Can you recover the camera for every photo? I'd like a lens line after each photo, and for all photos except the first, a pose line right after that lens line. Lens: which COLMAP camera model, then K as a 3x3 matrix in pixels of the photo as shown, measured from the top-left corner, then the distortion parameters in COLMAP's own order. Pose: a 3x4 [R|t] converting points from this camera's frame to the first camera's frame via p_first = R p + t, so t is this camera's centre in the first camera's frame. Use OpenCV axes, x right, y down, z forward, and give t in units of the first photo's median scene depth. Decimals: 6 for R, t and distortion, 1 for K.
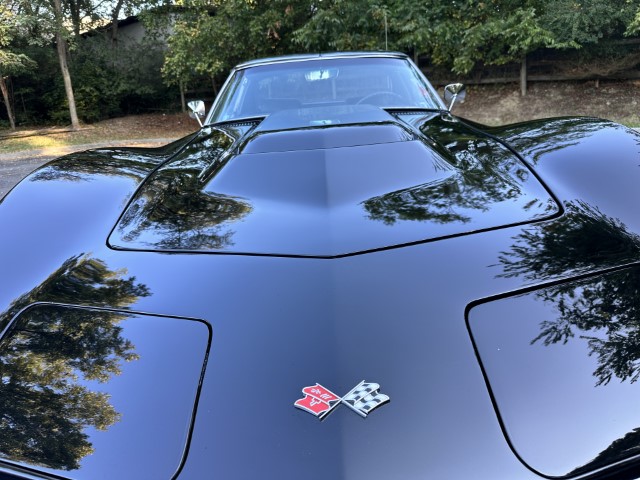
lens RADIAL K [[459.3, 0, 317.8], [0, 459.3, 236.7], [0, 0, 1]] dist [-0.014163, 0.006967]
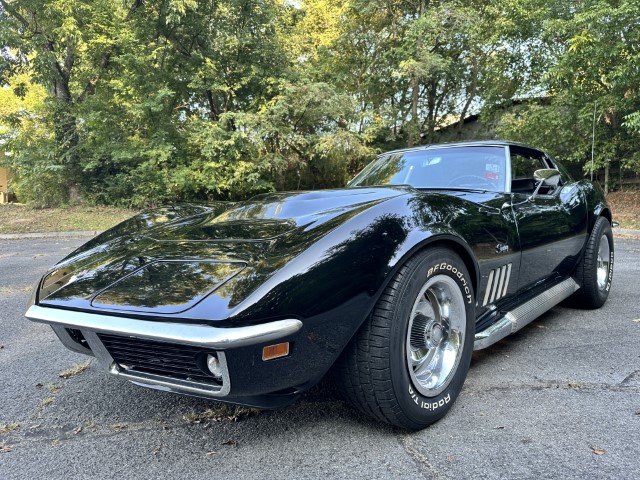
lens RADIAL K [[450.5, 0, 322.9], [0, 450.5, 239.0], [0, 0, 1]] dist [0.041135, -0.055560]
pose [[0.744215, 0.104626, -0.659695, 0.115642], [-0.216037, 0.972273, -0.089515, 0.003256], [0.632038, 0.209137, 0.746184, -0.006456]]
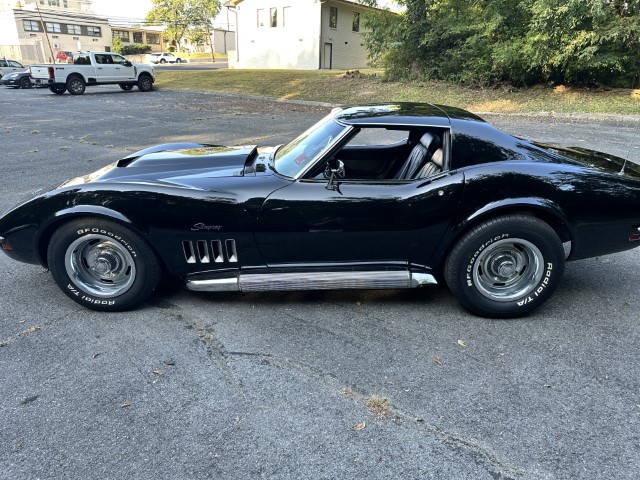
lens RADIAL K [[450.5, 0, 322.9], [0, 450.5, 239.0], [0, 0, 1]] dist [0.041135, -0.055560]
pose [[0.009766, 0.418022, -0.908384, 0.246000], [-0.279793, 0.873284, 0.398862, -0.111531], [0.960011, 0.250264, 0.125488, 0.175828]]
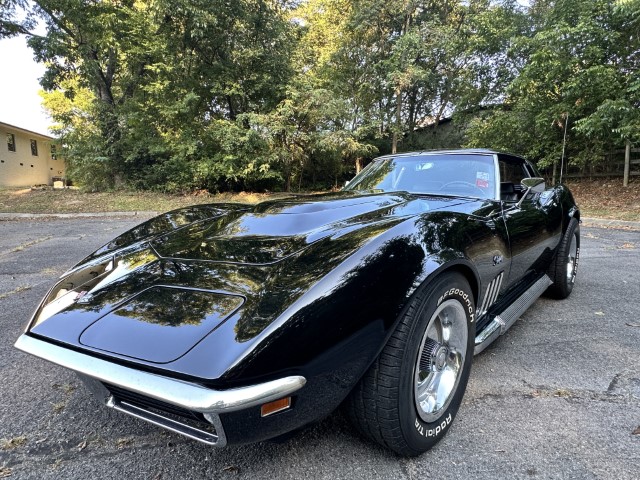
lens RADIAL K [[360.4, 0, 320.9], [0, 360.4, 241.4], [0, 0, 1]] dist [-0.002462, -0.000504]
pose [[0.743122, 0.157678, -0.650313, 0.094639], [-0.226541, 0.973735, -0.022774, -0.009979], [0.629642, 0.164247, 0.759325, 0.010905]]
